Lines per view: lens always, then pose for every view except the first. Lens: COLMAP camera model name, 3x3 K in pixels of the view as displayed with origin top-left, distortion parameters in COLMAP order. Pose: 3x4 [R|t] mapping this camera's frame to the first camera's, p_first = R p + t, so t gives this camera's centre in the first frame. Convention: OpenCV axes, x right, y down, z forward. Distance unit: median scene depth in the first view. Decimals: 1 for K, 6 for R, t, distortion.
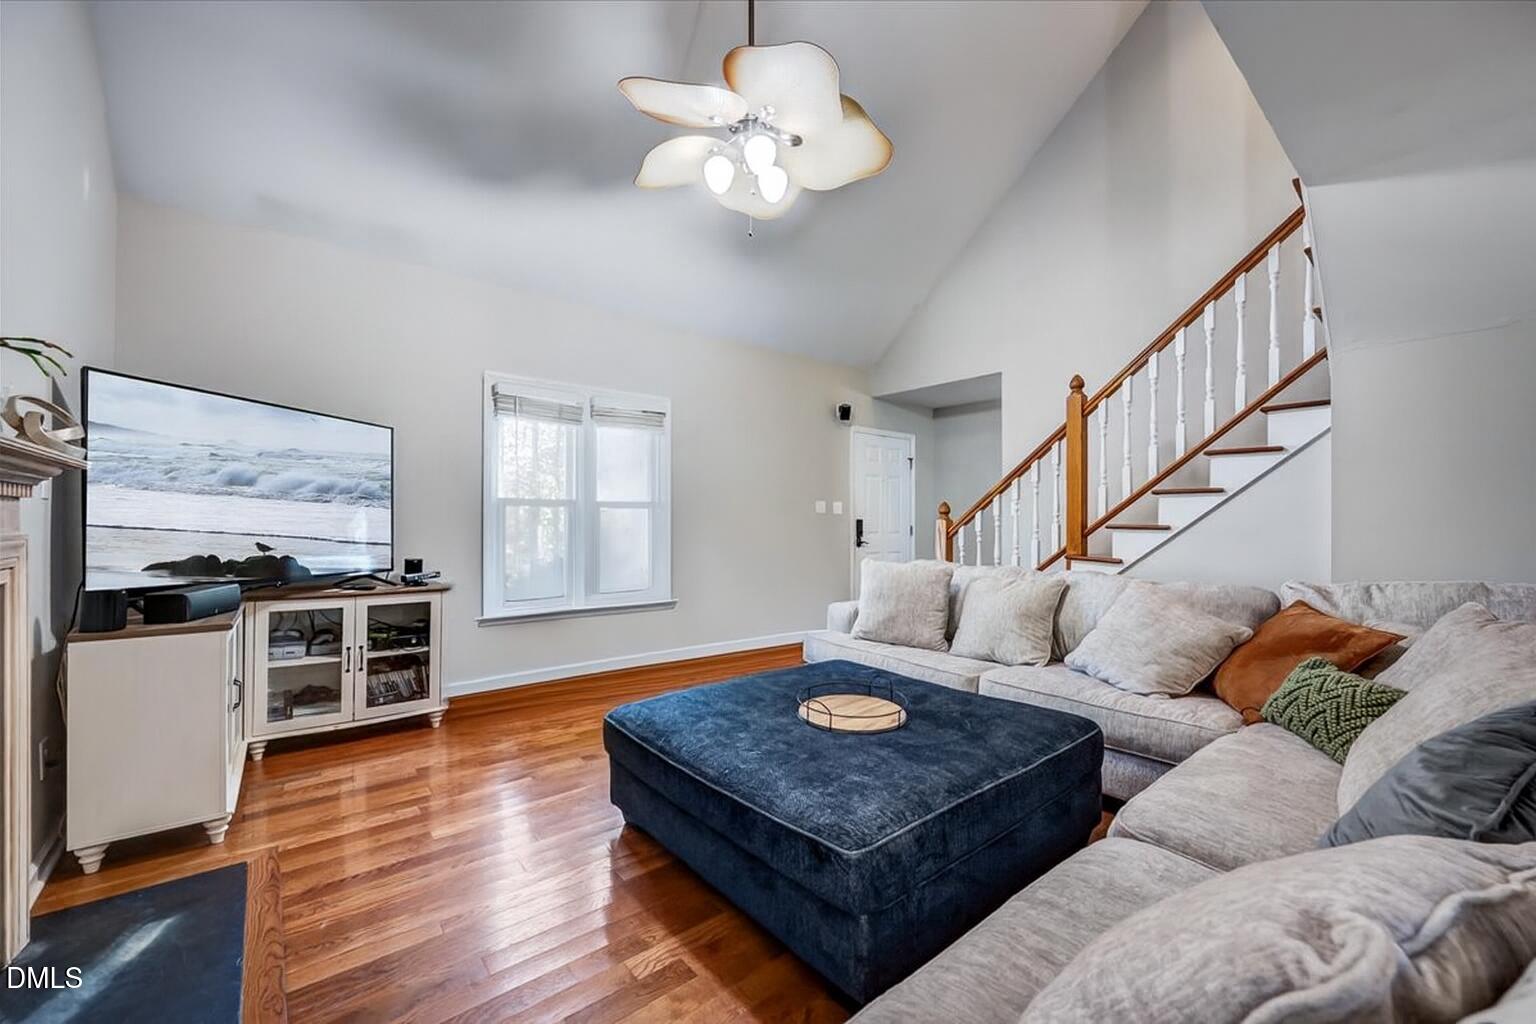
lens RADIAL K [[617.1, 0, 772.1], [0, 617.1, 513.4], [0, 0, 1]] dist [0.000788, 0.000045]
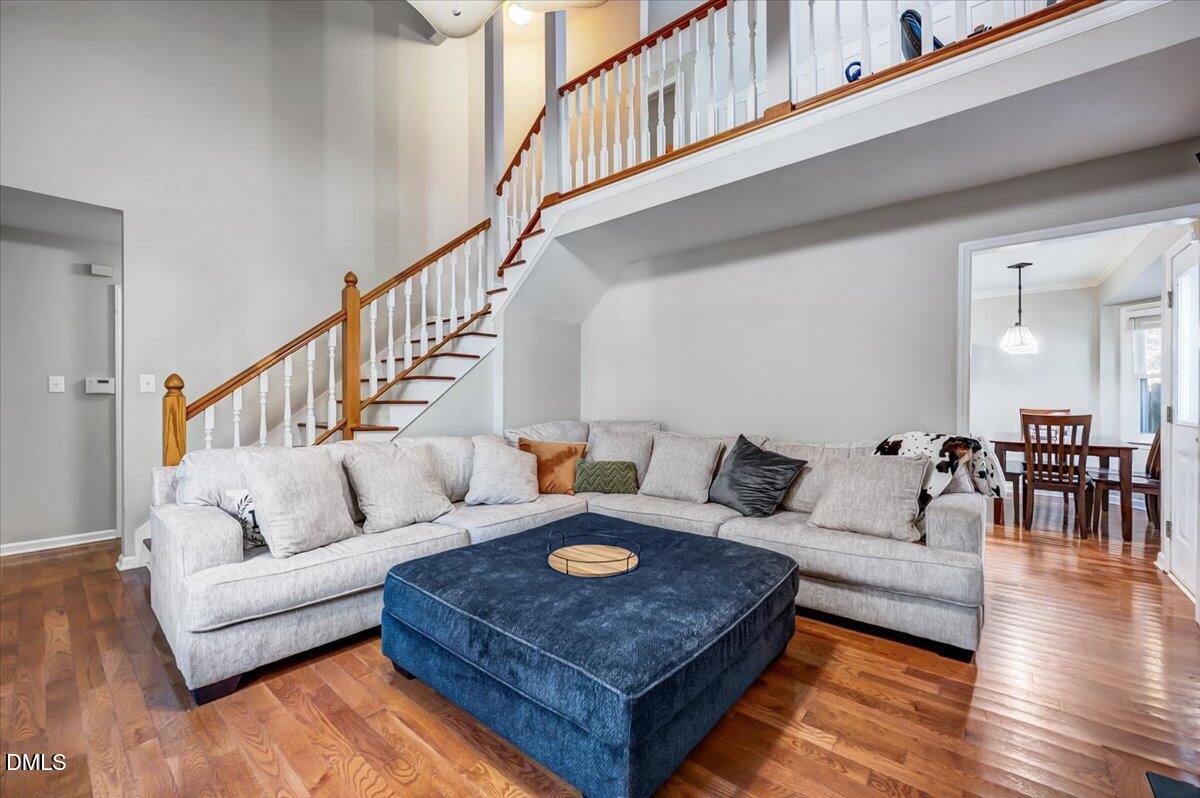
lens RADIAL K [[476.6, 0, 601.4], [0, 476.6, 399.4], [0, 0, 1]] dist [-0.016766, -0.000223]
pose [[-0.174539, -0.003591, 0.984644, -0.498169], [-0.008605, 0.999961, 0.002122, 0.009996], [-0.984613, -0.008102, -0.174563, 0.746091]]
